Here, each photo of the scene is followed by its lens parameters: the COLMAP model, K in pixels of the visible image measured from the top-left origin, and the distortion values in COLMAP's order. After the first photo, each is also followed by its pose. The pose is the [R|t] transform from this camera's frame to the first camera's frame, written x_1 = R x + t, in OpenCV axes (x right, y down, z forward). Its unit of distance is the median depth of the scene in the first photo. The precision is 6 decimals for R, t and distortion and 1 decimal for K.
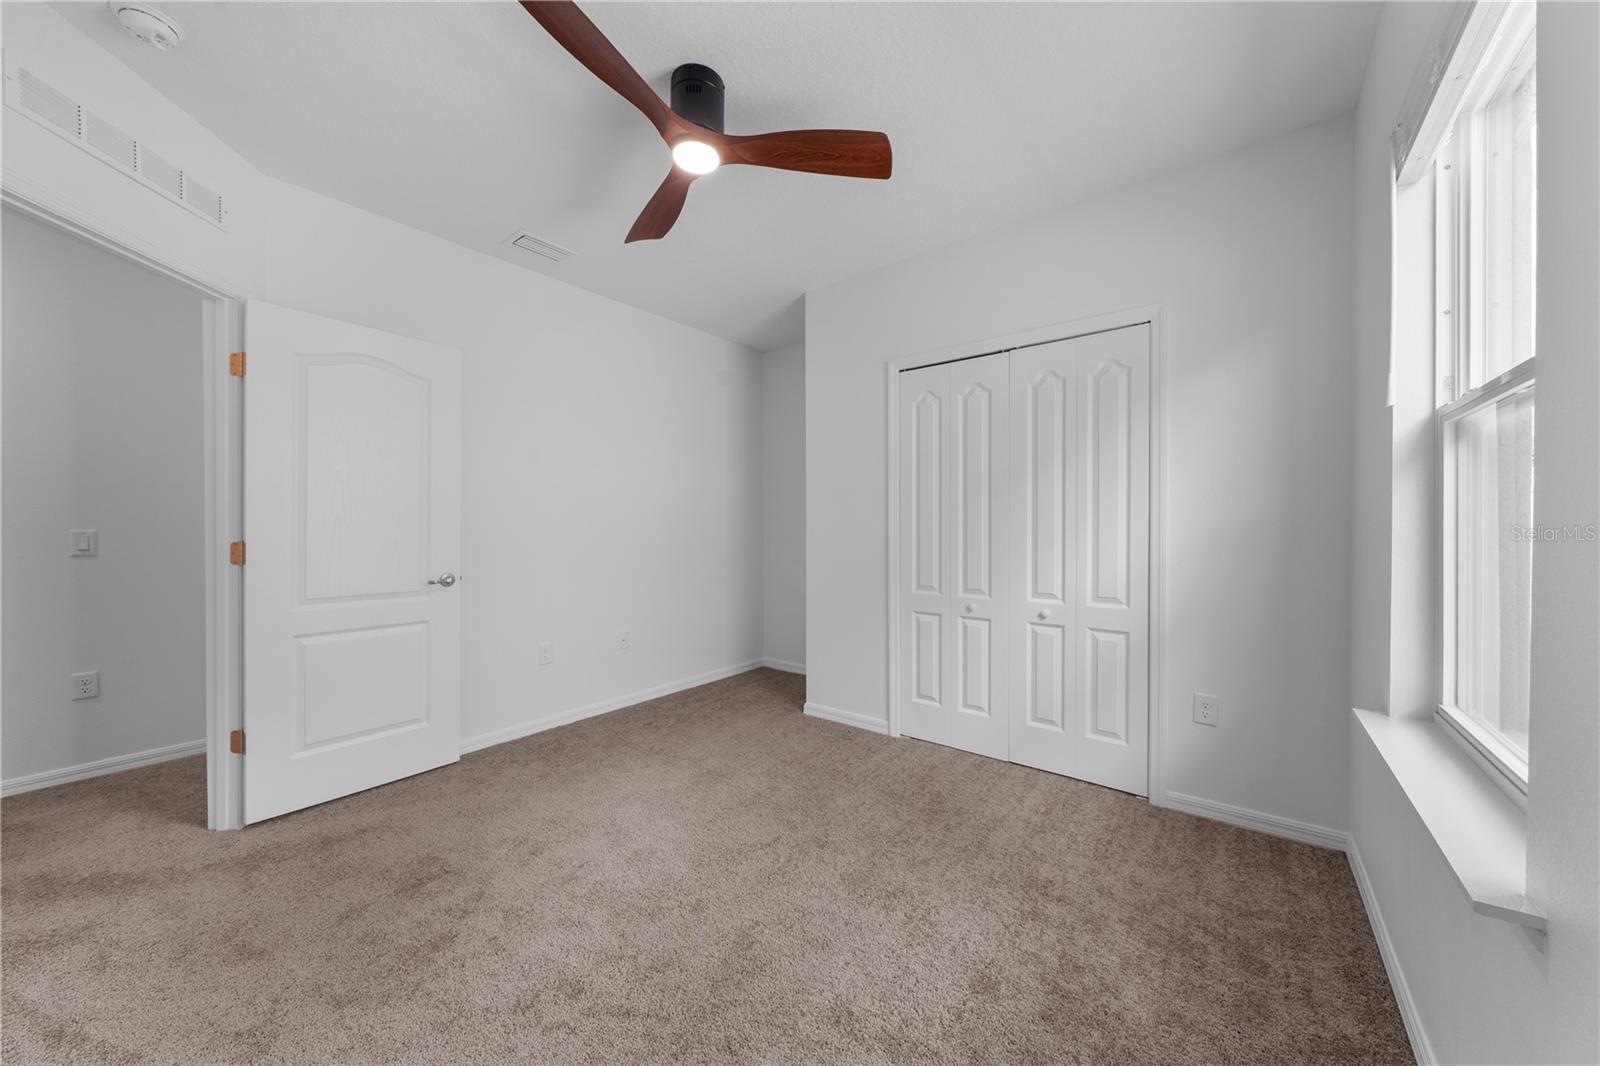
lens RADIAL K [[558.2, 0, 787.1], [0, 558.2, 531.6], [0, 0, 1]] dist [-0.004606, 0.000445]
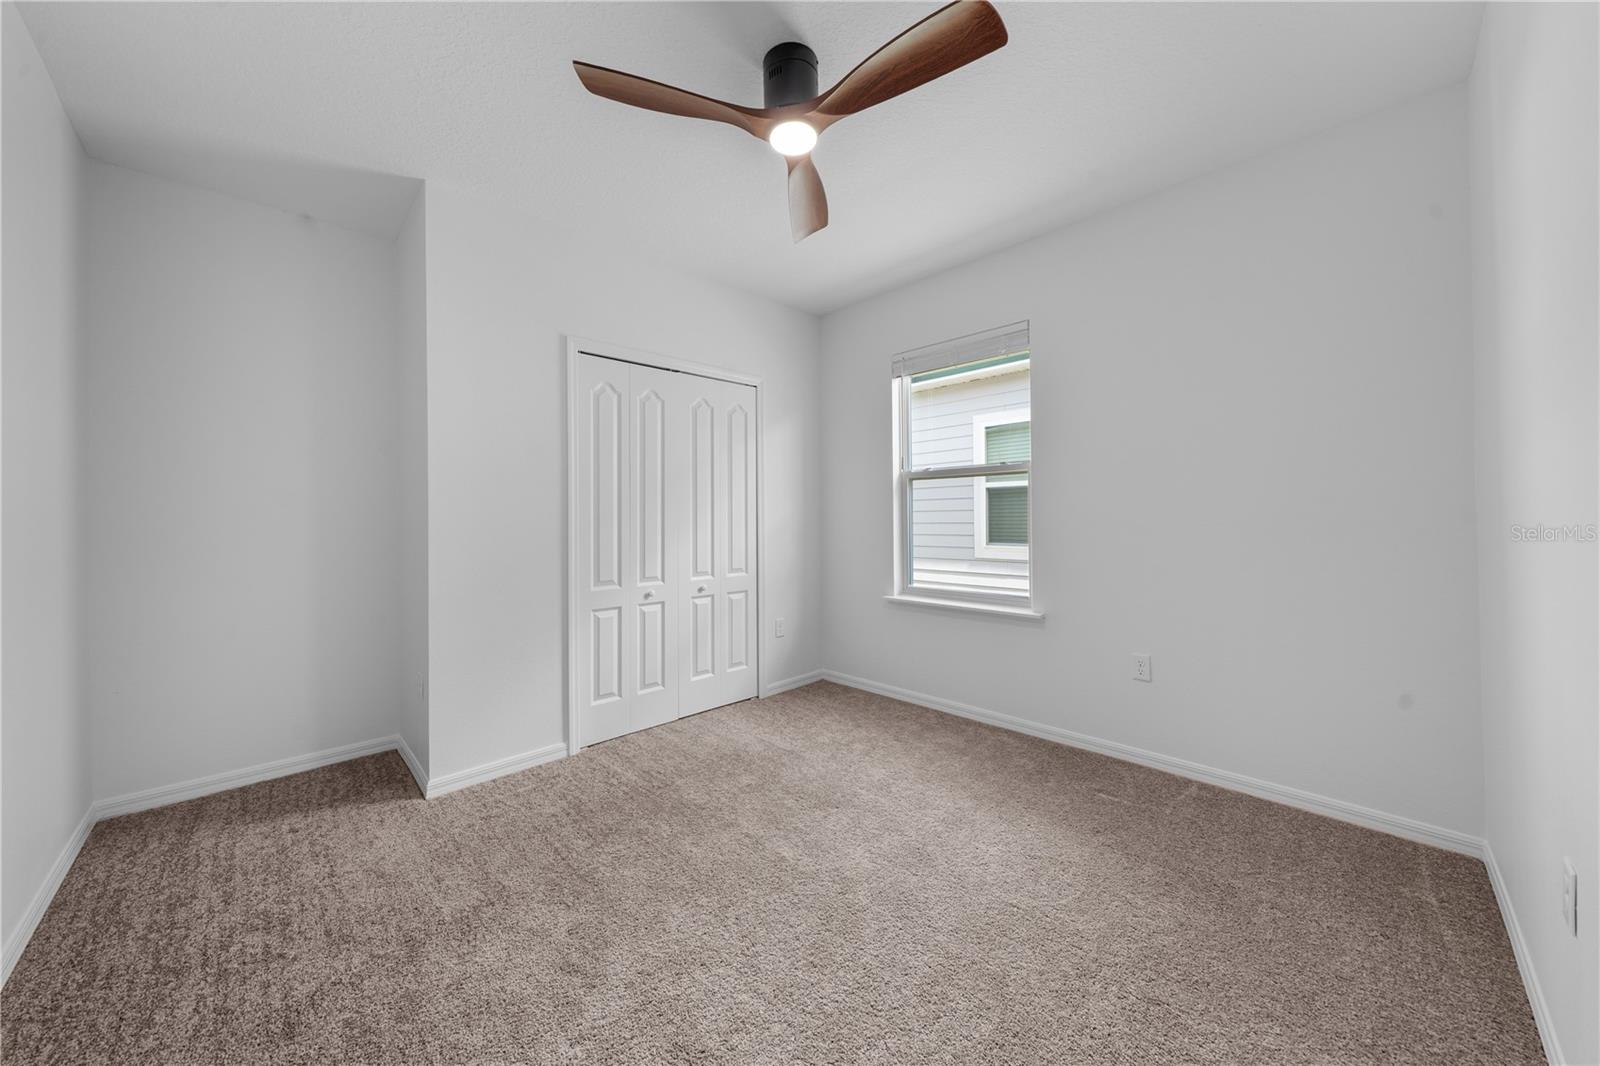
lens RADIAL K [[558.2, 0, 795.6], [0, 558.2, 521.3], [0, 0, 1]] dist [-0.004606, 0.000445]
pose [[0.133995, -0.004722, 0.990971, -0.722226], [0.023993, 0.999711, 0.001519, -0.001634], [-0.990692, 0.023573, 0.134070, 0.571278]]
